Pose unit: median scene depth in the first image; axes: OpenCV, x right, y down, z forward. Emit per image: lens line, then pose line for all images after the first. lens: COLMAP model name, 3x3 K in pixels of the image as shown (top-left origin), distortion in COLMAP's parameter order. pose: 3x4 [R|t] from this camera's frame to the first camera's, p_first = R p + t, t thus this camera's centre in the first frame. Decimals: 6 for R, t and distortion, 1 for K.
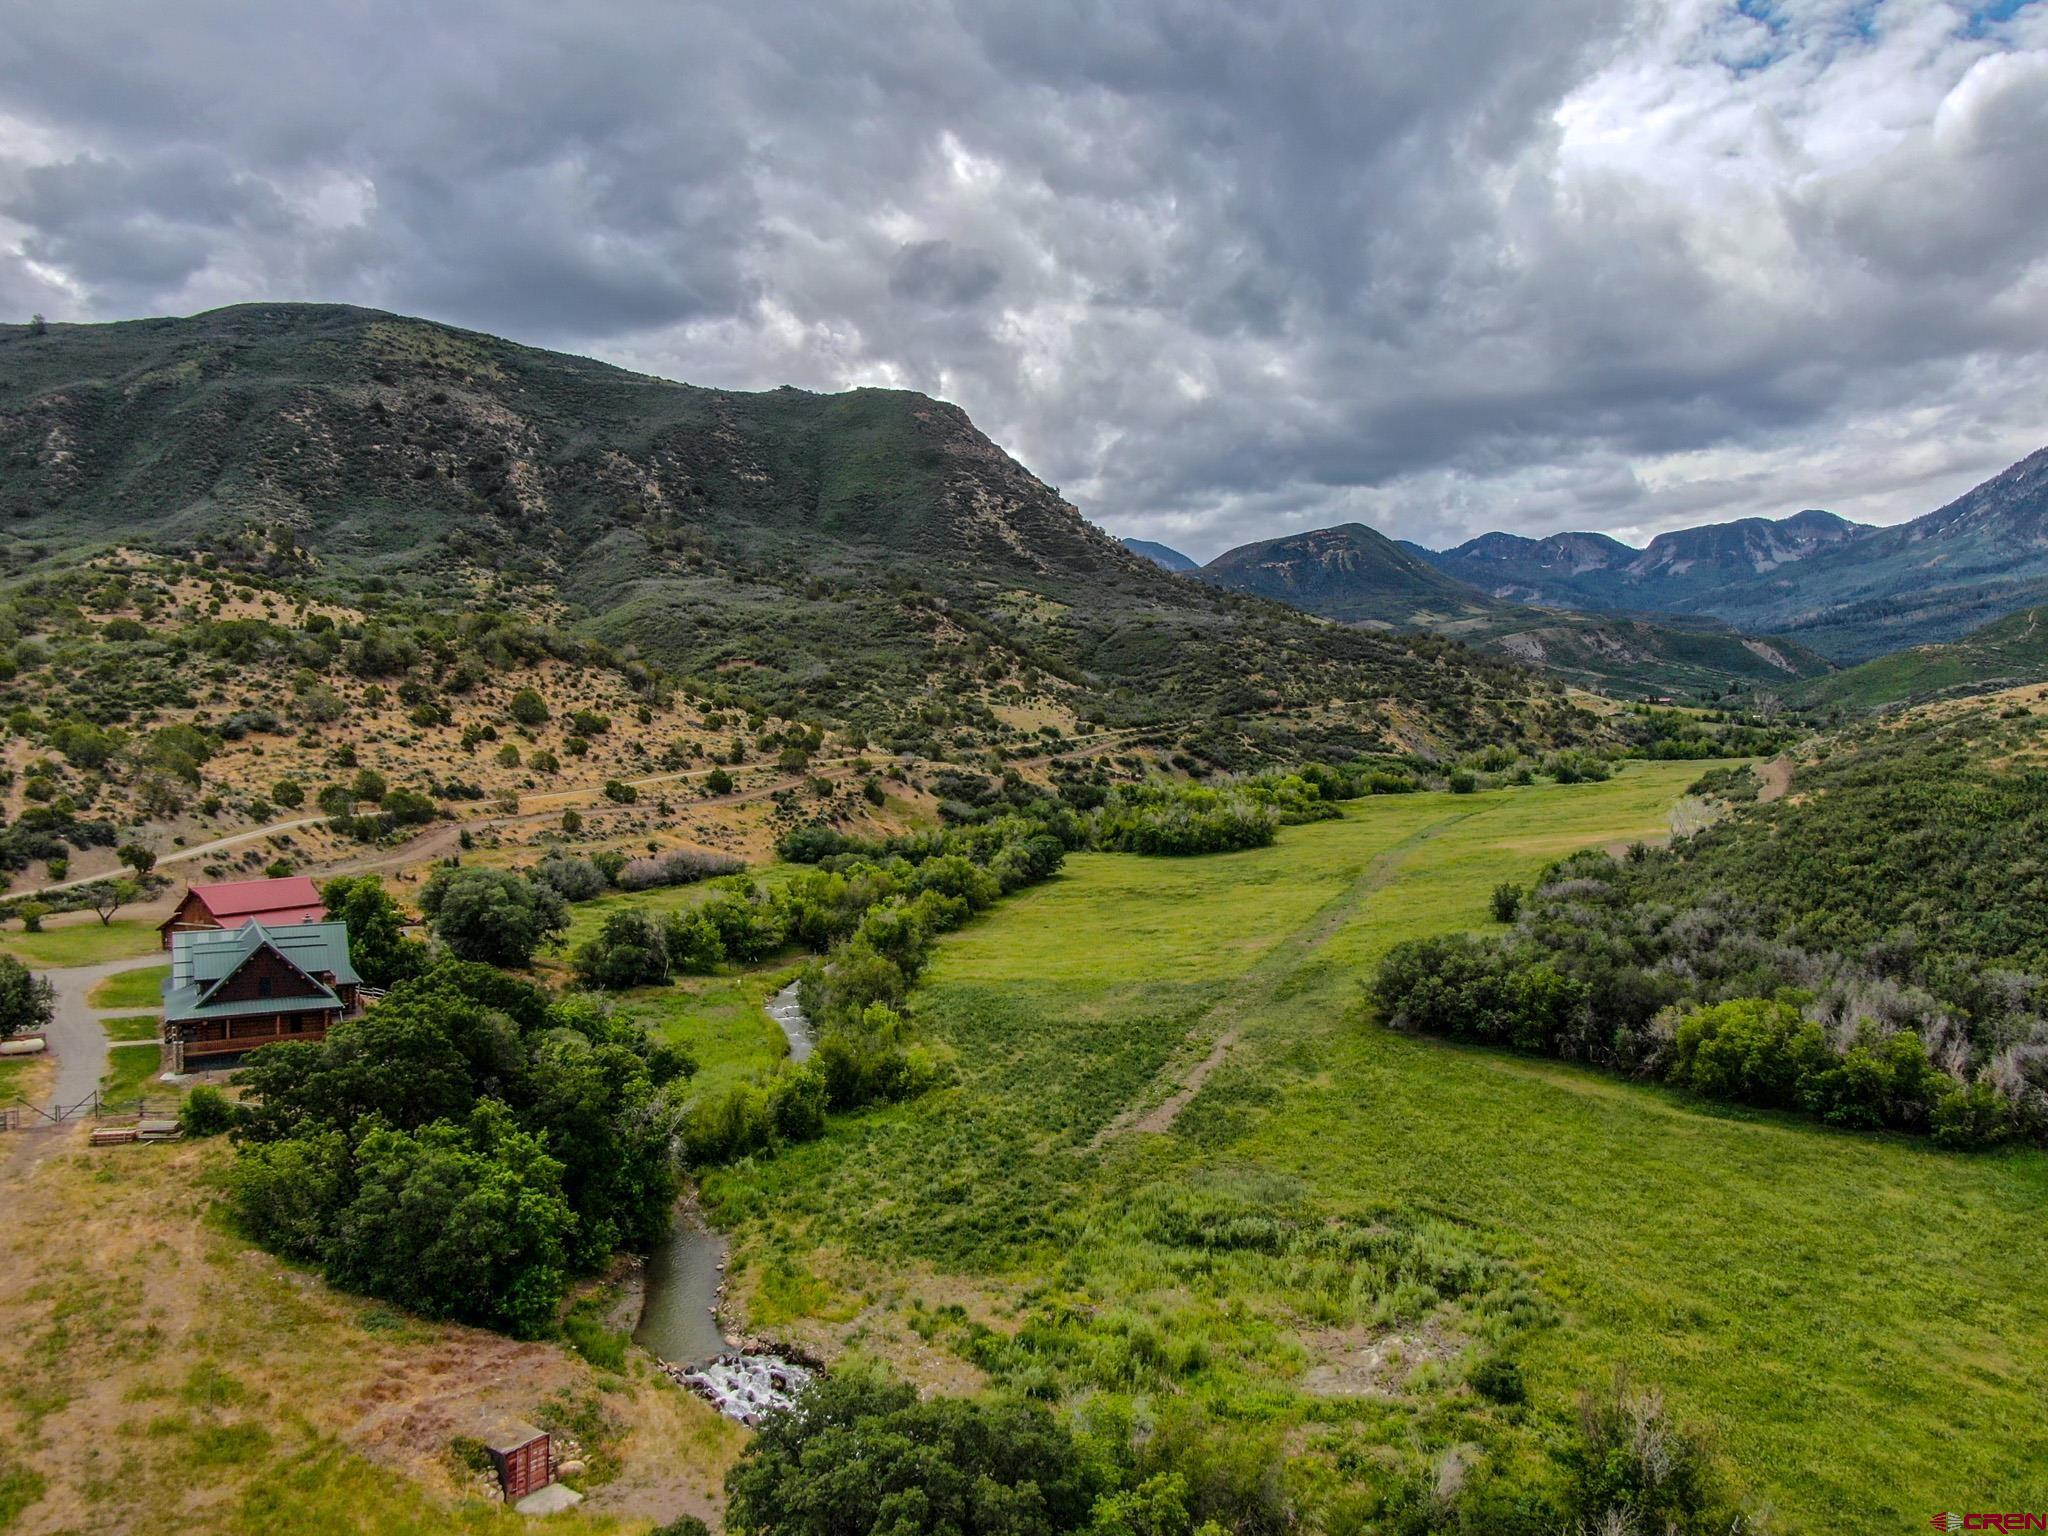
lens RADIAL K [[1463.8, 0, 1028.2], [0, 1463.8, 765.8], [0, 0, 1]] dist [-0.027147, 0.013324]
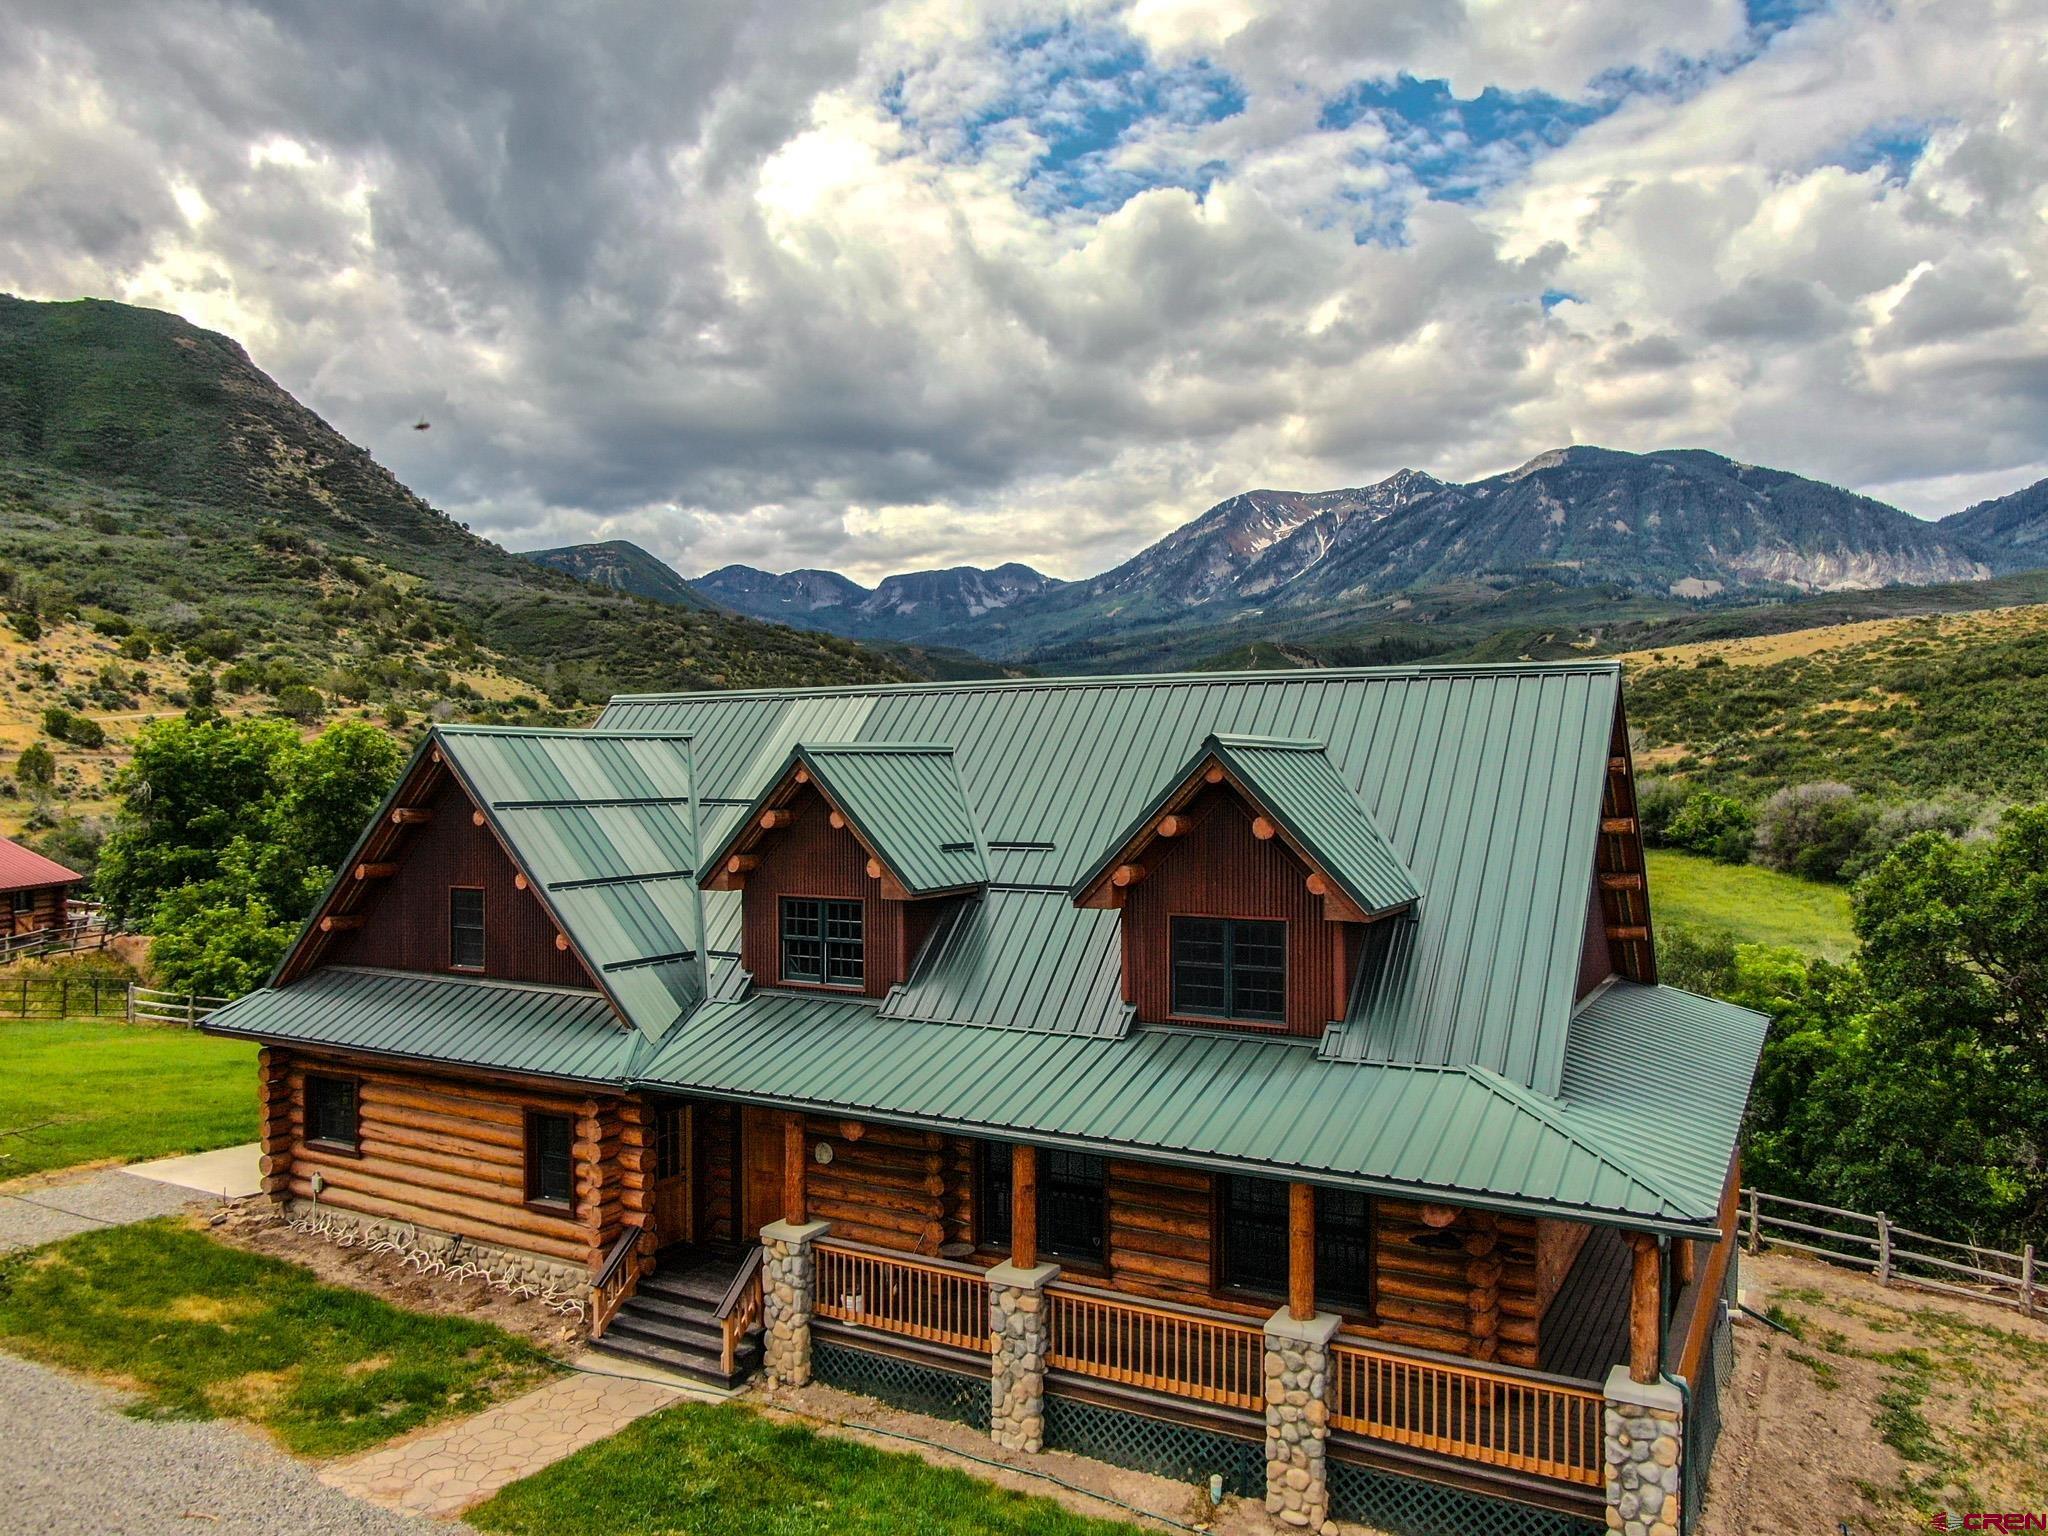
lens RADIAL K [[1463.8, 0, 1029.0], [0, 1463.8, 771.9], [0, 0, 1]] dist [-0.027147, 0.013324]
pose [[0.869953, -0.001985, 0.493131, -0.182214], [0.010214, 0.999850, -0.013996, 0.036692], [-0.493029, 0.017213, 0.869843, 0.241741]]
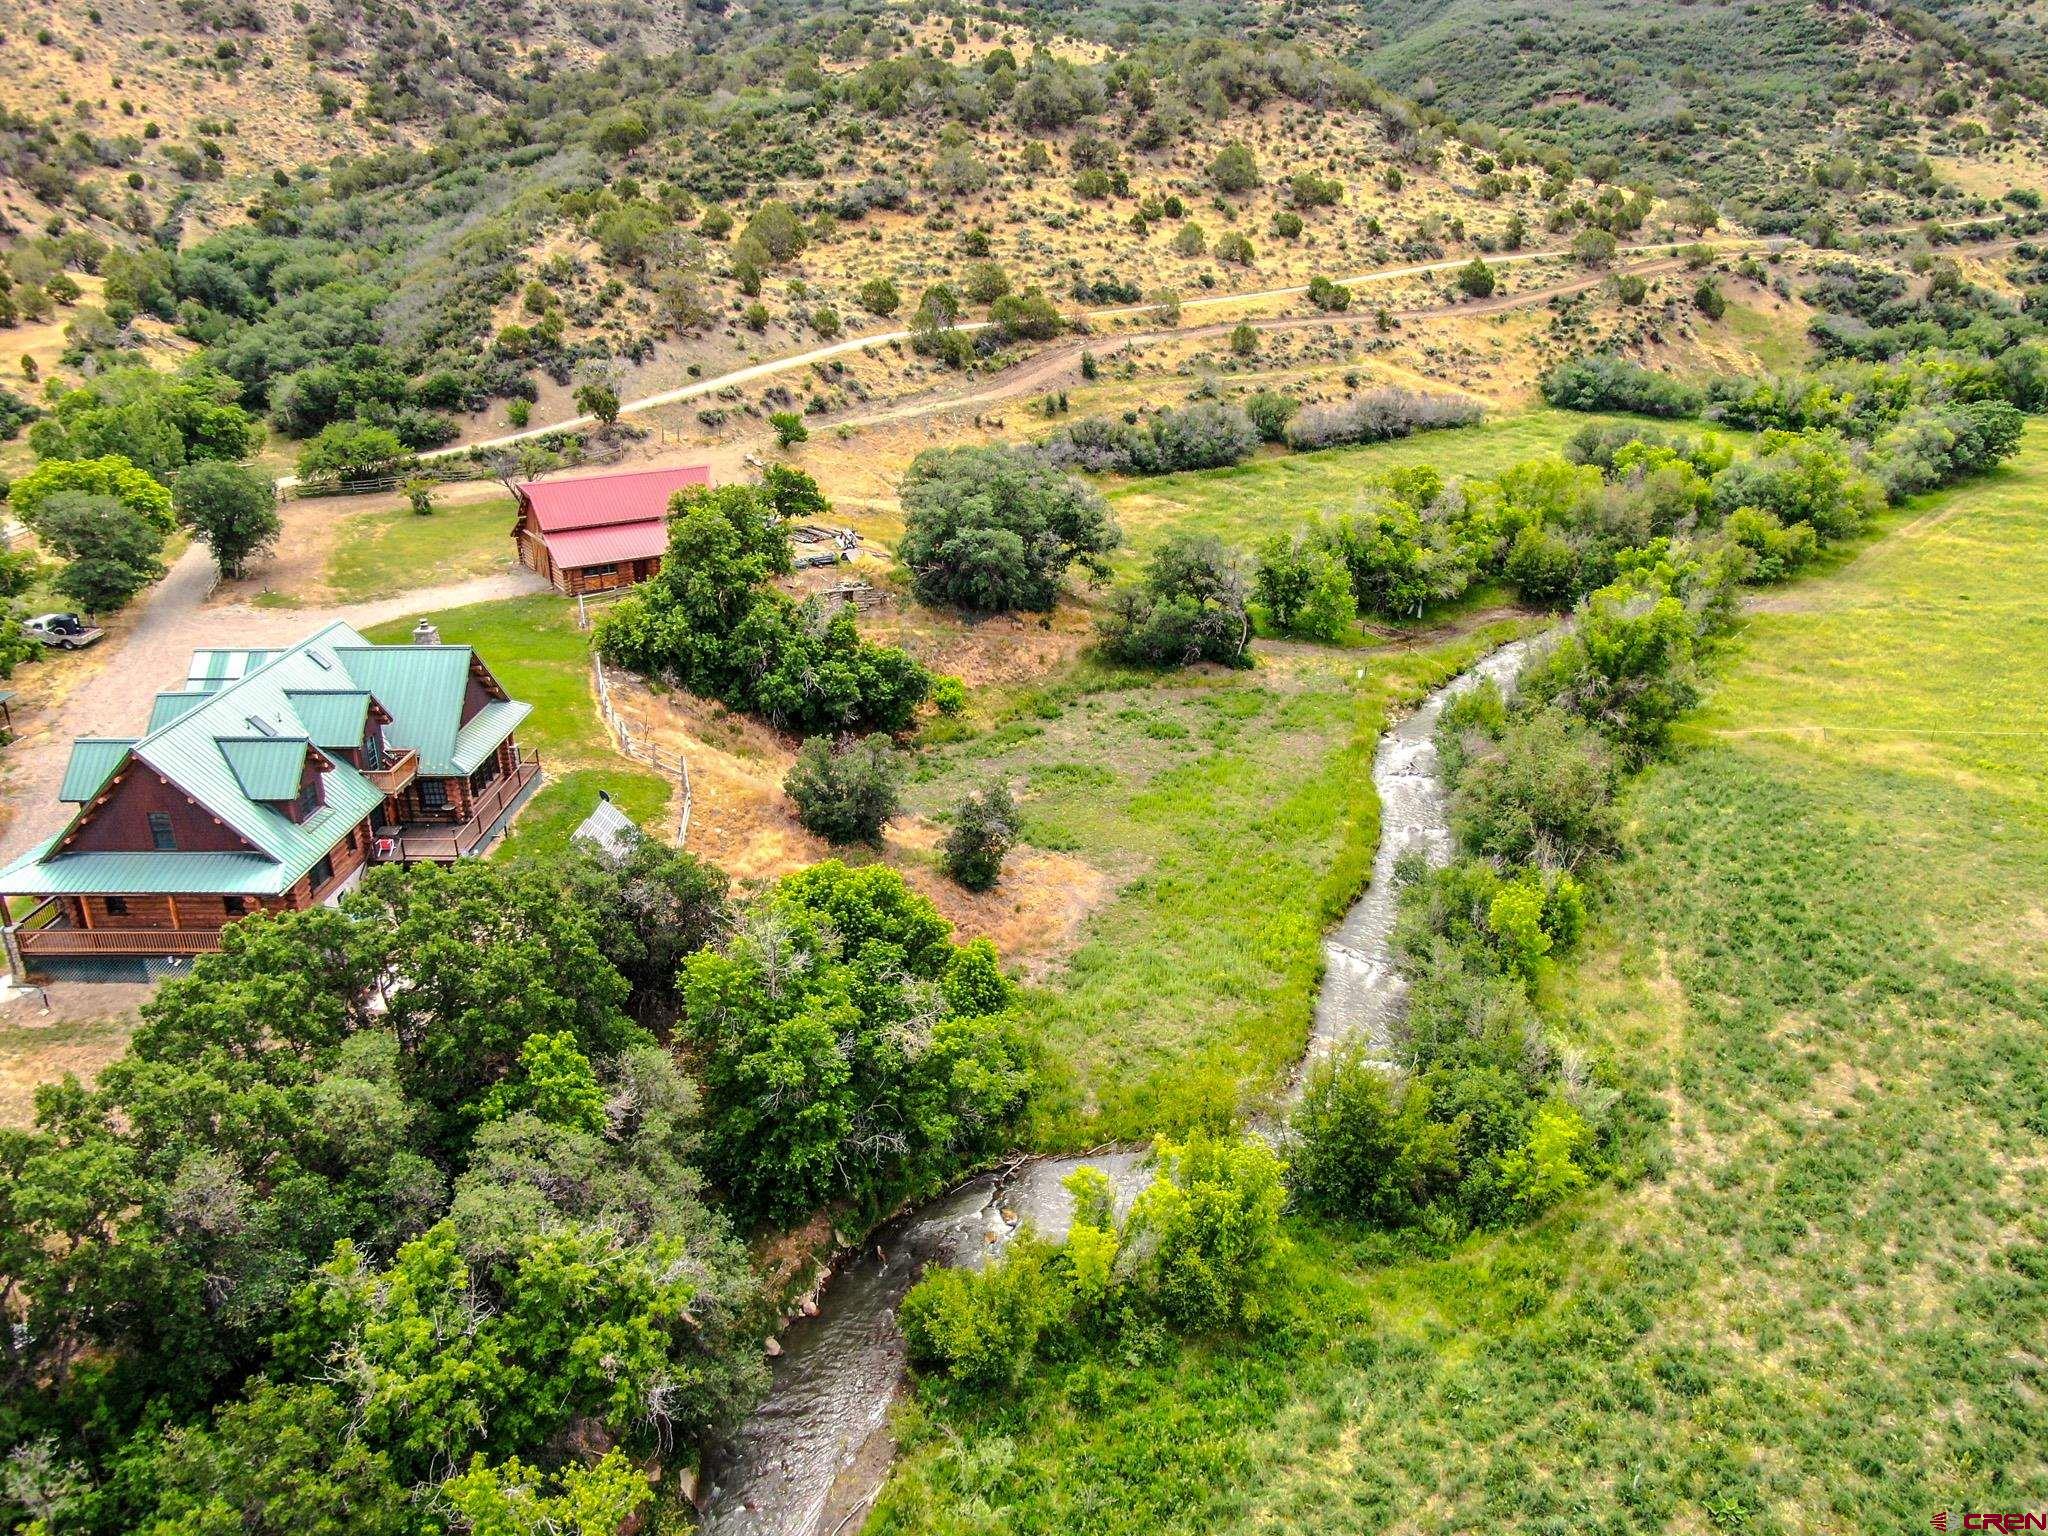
lens RADIAL K [[1463.8, 0, 1029.1], [0, 1463.8, 770.4], [0, 0, 1]] dist [-0.027147, 0.013324]
pose [[0.855693, 0.187711, -0.482238, -0.008061], [-0.006064, 0.935465, 0.353368, -0.012812], [0.517448, -0.299451, 0.801609, 0.207622]]
